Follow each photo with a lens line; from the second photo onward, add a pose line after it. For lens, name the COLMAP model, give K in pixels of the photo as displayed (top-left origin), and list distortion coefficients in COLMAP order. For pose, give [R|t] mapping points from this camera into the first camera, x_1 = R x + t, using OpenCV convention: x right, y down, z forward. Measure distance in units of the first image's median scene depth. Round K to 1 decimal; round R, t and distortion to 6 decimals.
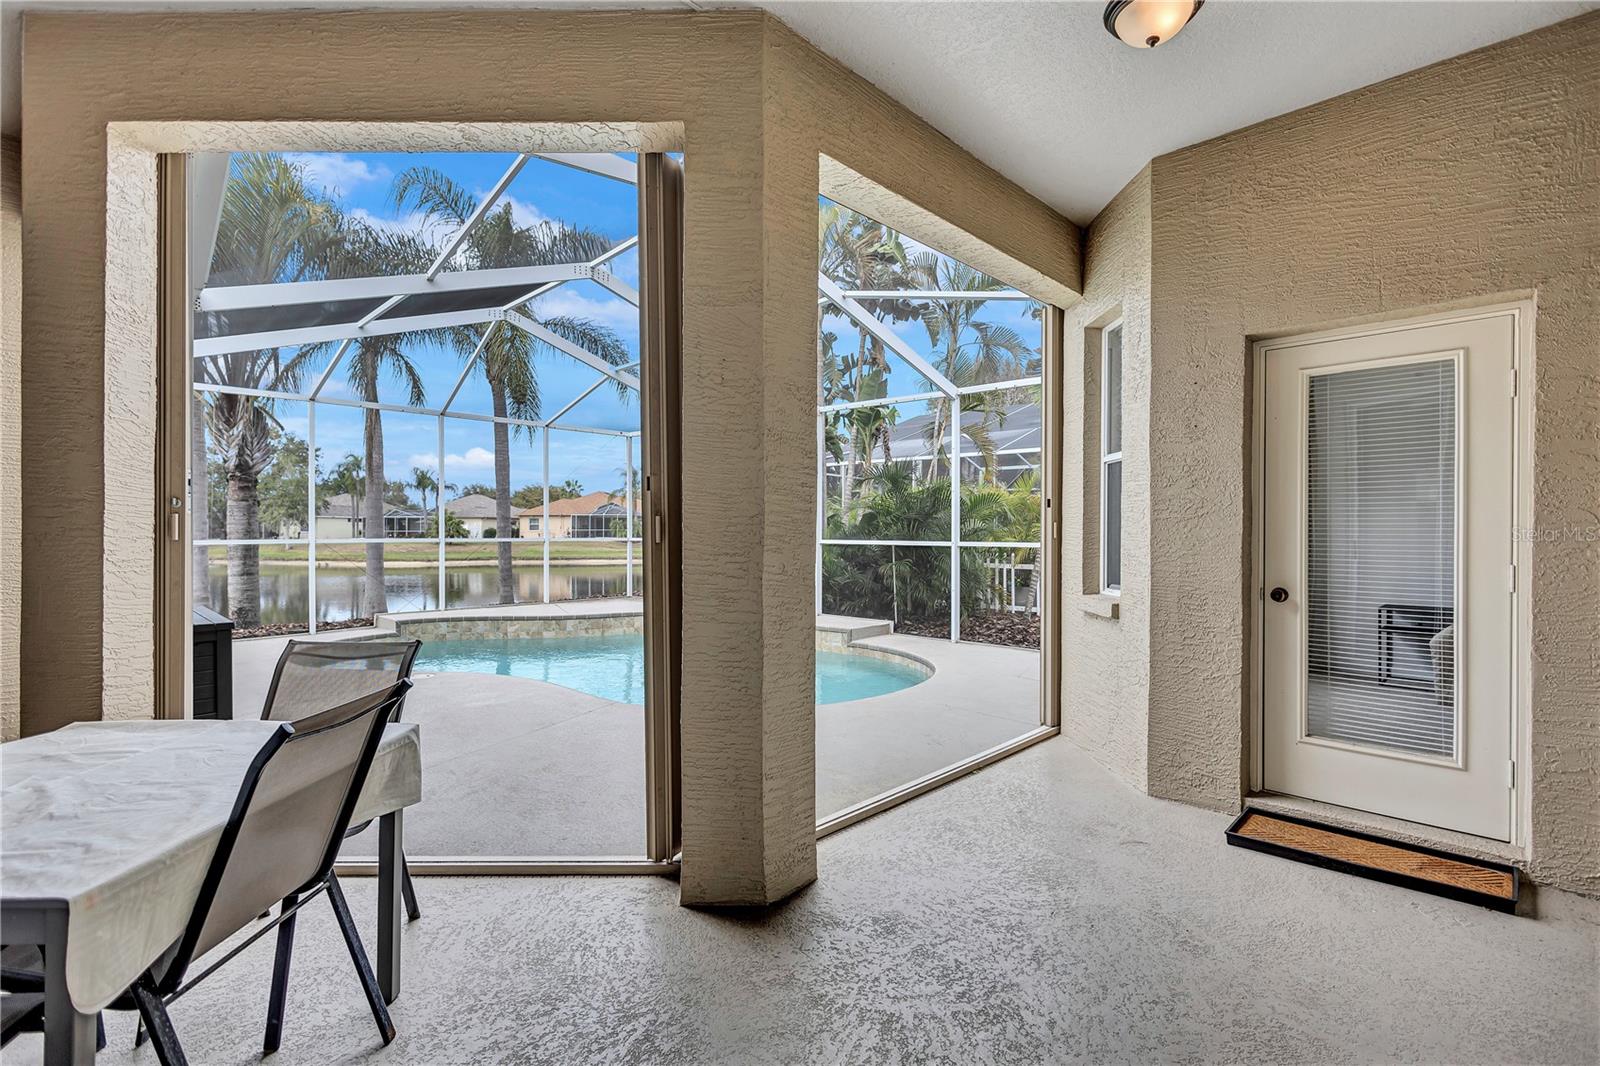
lens RADIAL K [[741.7, 0, 794.0], [0, 741.7, 532.4], [0, 0, 1]] dist [0.011429, -0.003960]
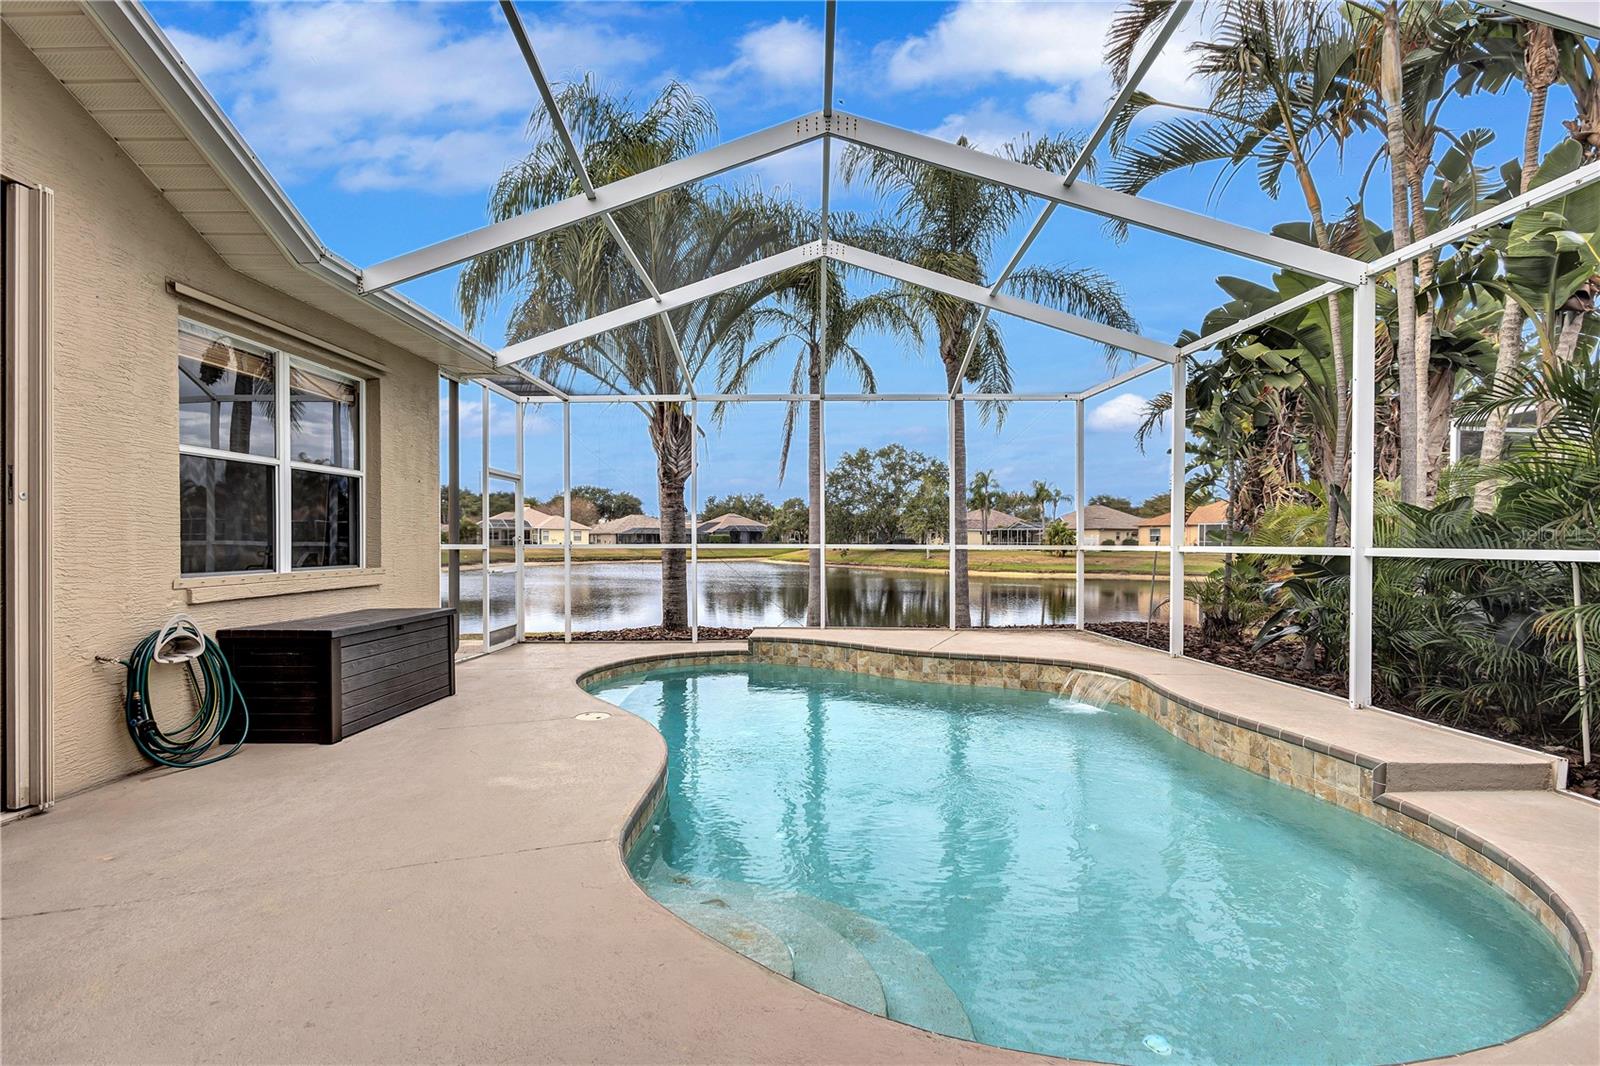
lens RADIAL K [[741.7, 0, 808.3], [0, 741.7, 545.1], [0, 0, 1]] dist [0.011429, -0.003960]
pose [[0.682654, 0.003093, -0.730735, 0.142680], [-0.003400, 0.999994, 0.001057, 0.009094], [0.730734, 0.001763, 0.682660, 0.429776]]
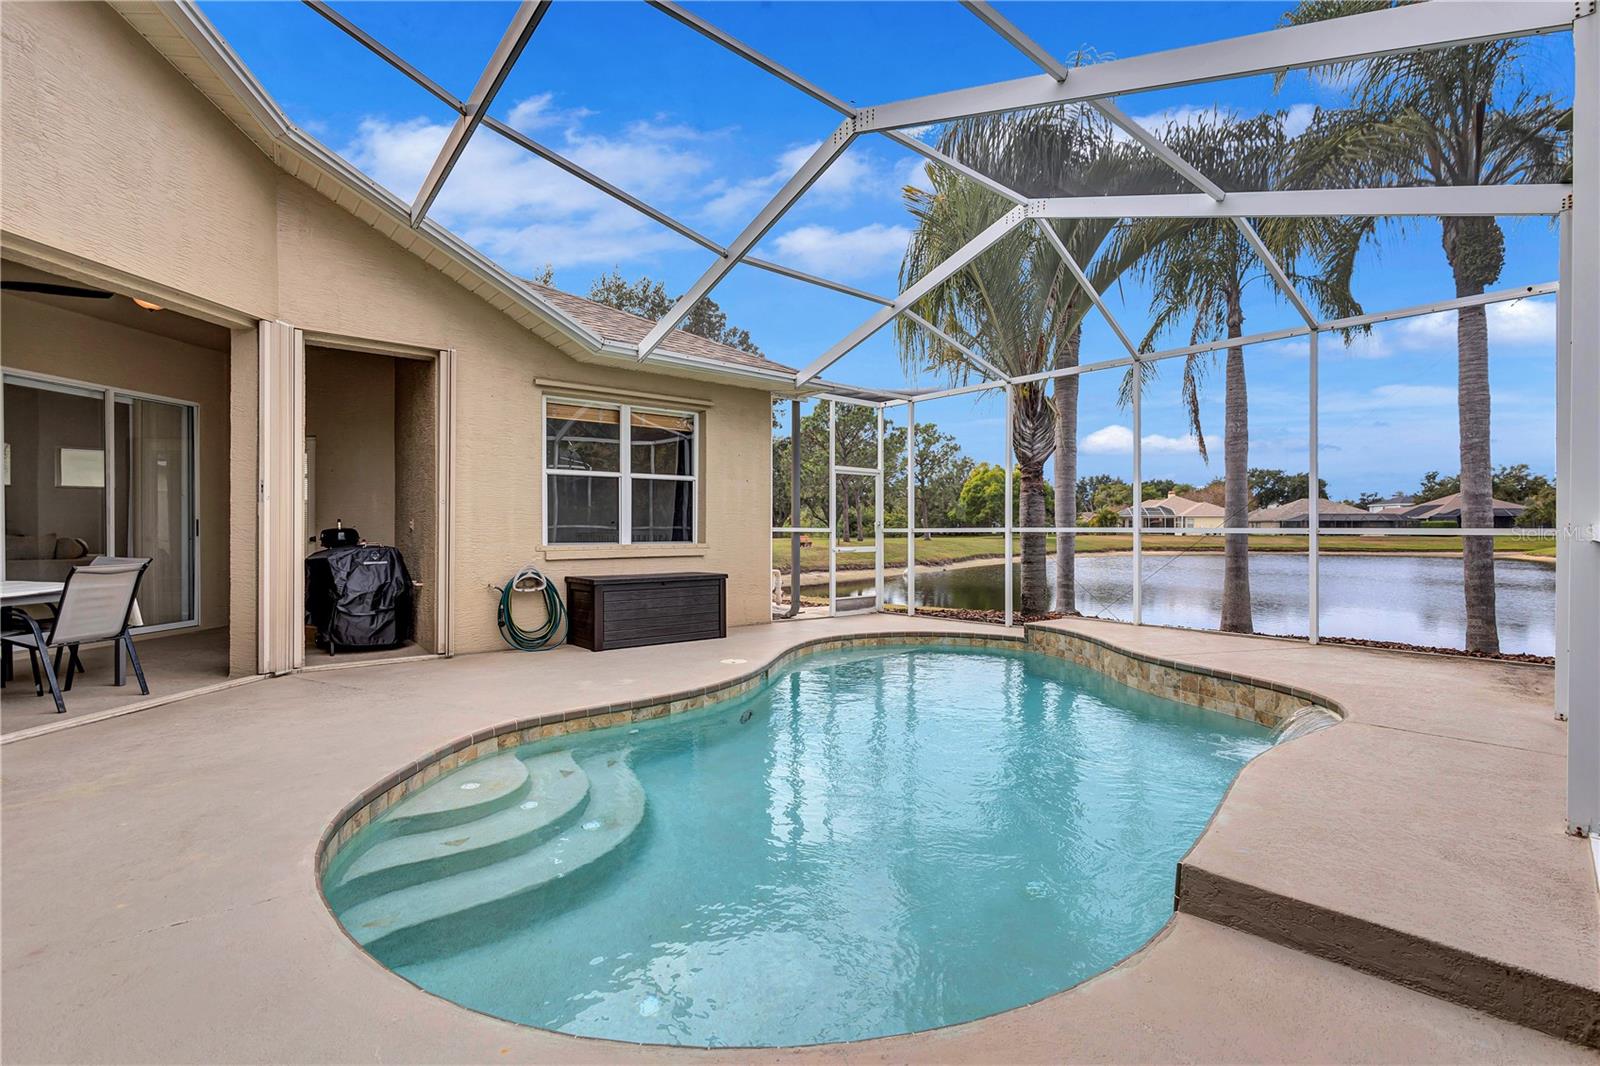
lens RADIAL K [[741.7, 0, 808.7], [0, 741.7, 529.0], [0, 0, 1]] dist [0.011429, -0.003960]
pose [[-0.081819, -0.001892, -0.996645, 0.306688], [-0.005095, 0.999986, -0.001480, 0.012969], [0.996634, 0.004957, -0.081827, 0.778435]]
